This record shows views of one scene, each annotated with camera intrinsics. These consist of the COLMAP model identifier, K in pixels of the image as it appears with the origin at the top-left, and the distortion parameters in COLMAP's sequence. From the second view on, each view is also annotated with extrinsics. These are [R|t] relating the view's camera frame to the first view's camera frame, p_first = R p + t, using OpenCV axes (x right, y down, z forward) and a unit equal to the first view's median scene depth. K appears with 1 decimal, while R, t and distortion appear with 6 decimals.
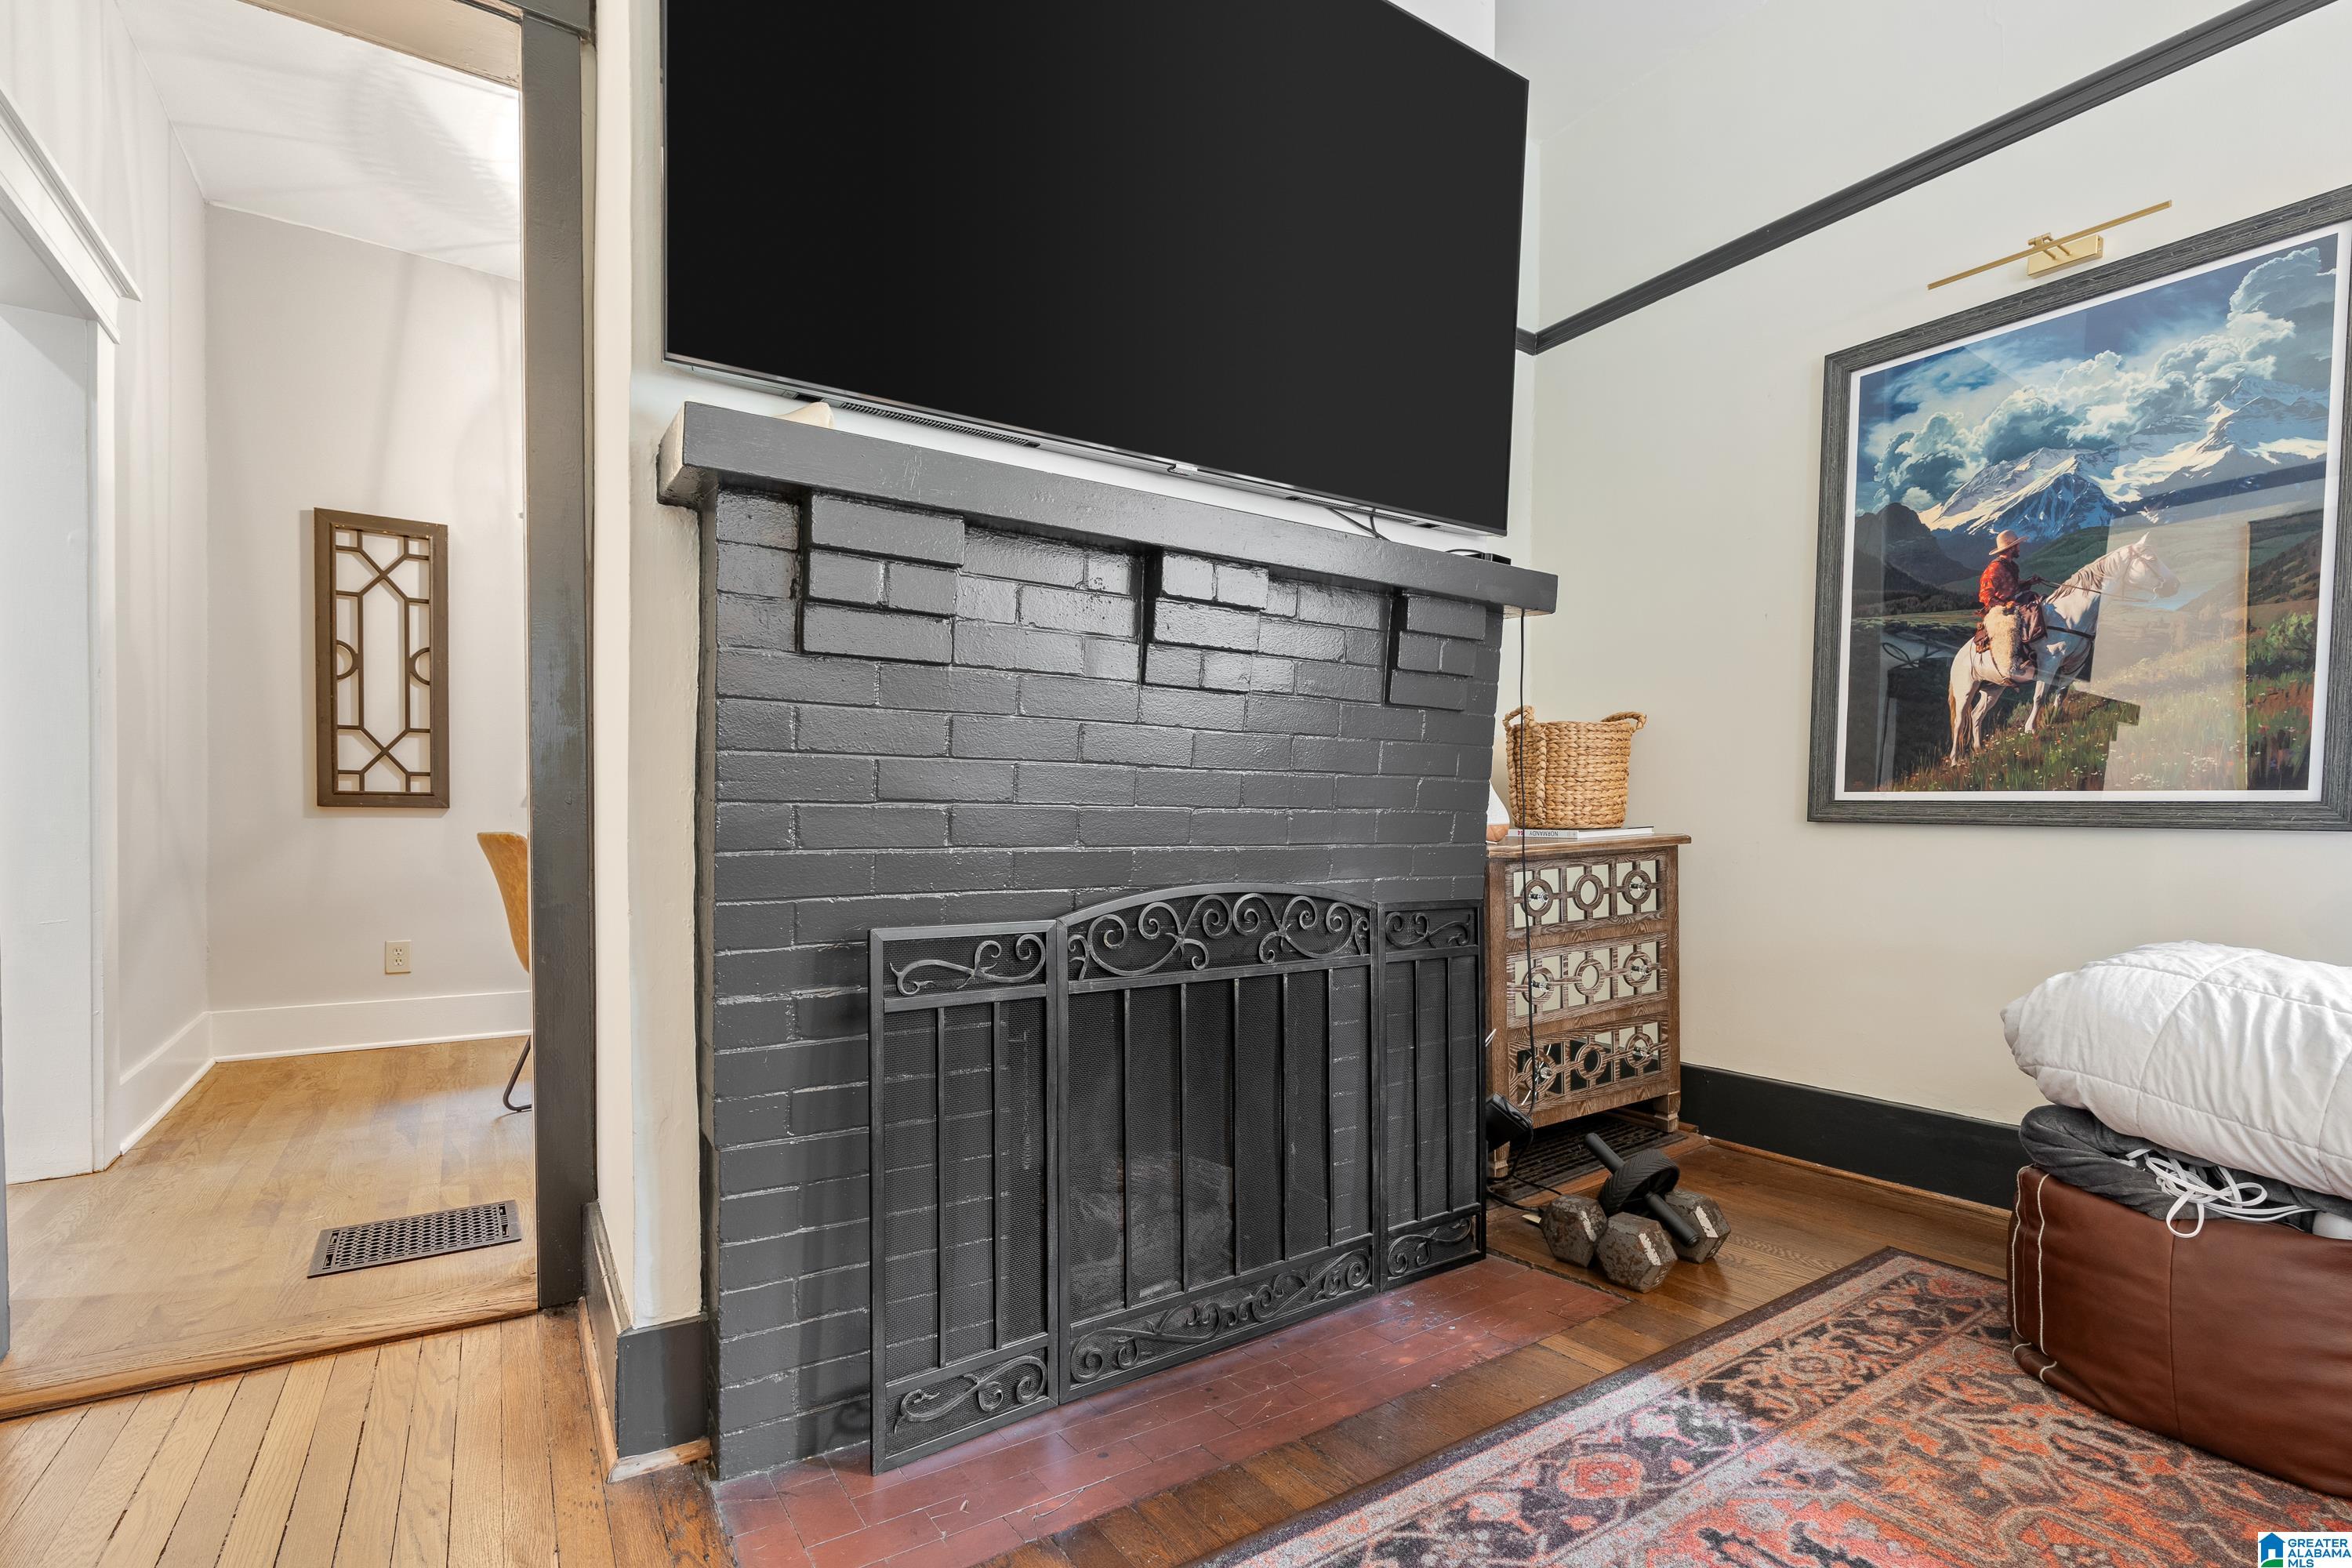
lens RADIAL K [[1079.7, 0, 1194.6], [0, 1079.7, 840.1], [0, 0, 1]] dist [-0.005546, 0.001231]
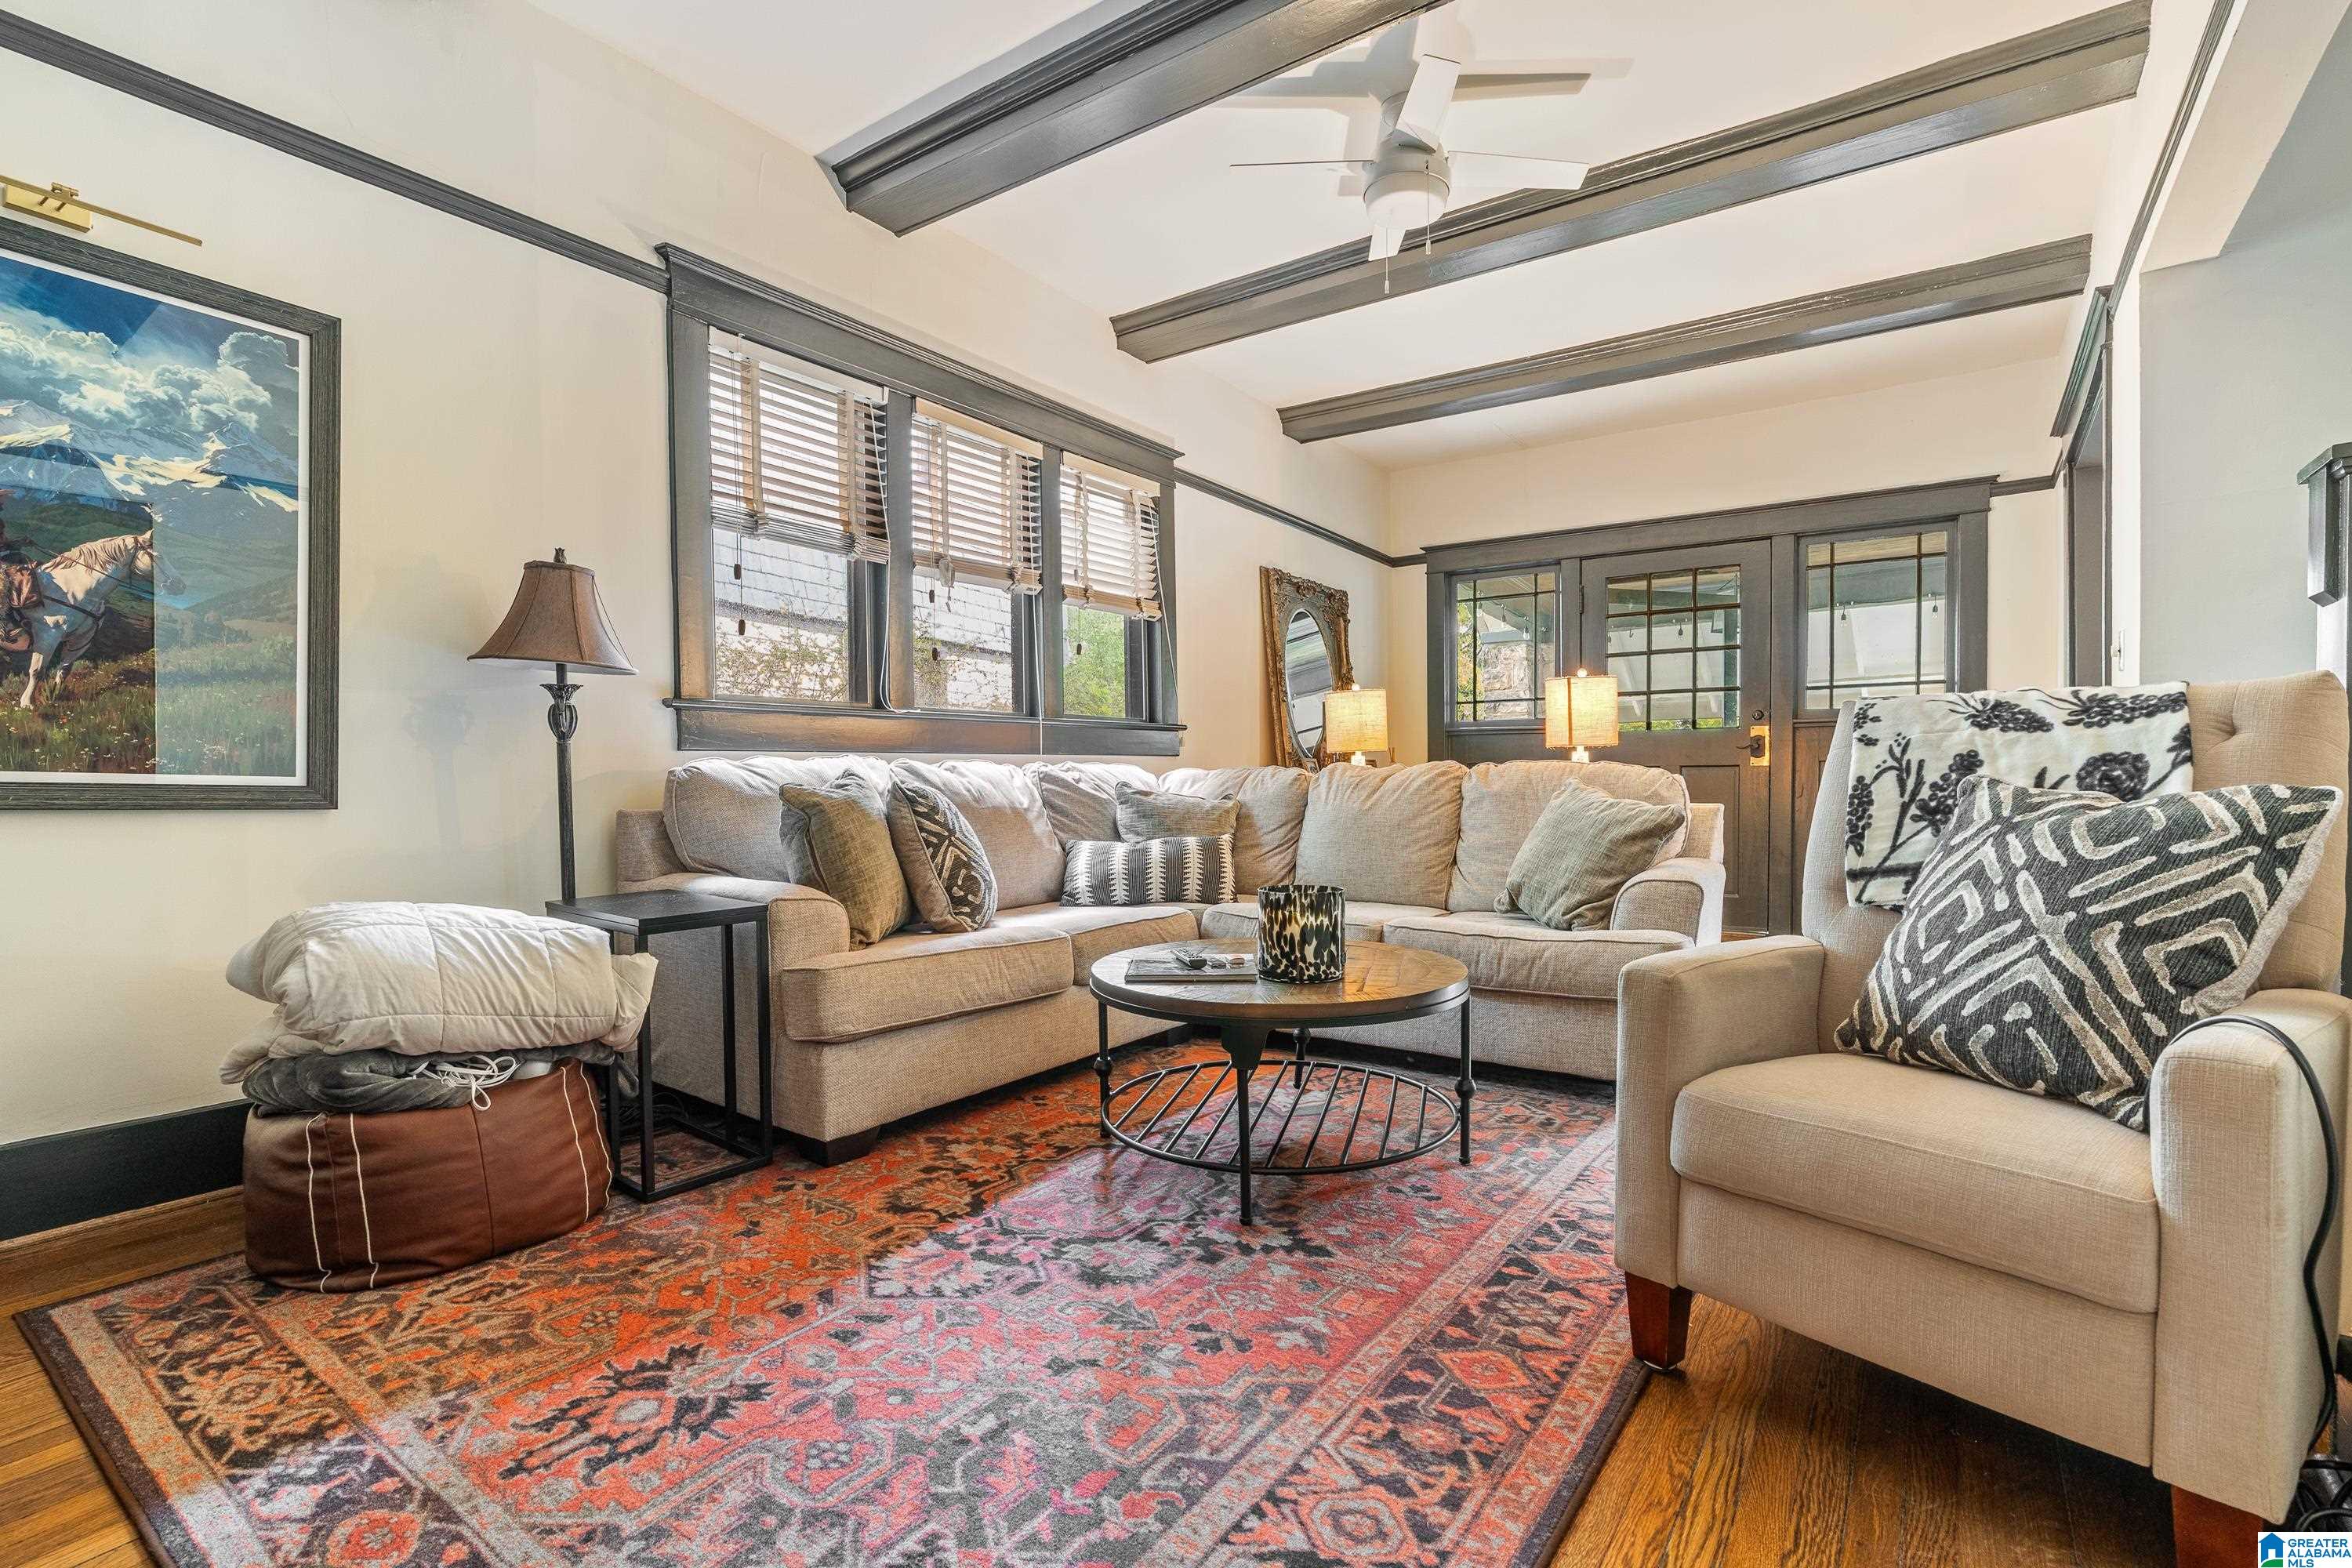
lens RADIAL K [[1079.7, 0, 1180.4], [0, 1079.7, 788.6], [0, 0, 1]] dist [-0.005546, 0.001231]
pose [[-0.347742, -0.004222, 0.937581, -0.490895], [0.014567, 0.999845, 0.009905, -0.029993], [-0.937477, 0.017102, -0.347627, 0.463139]]
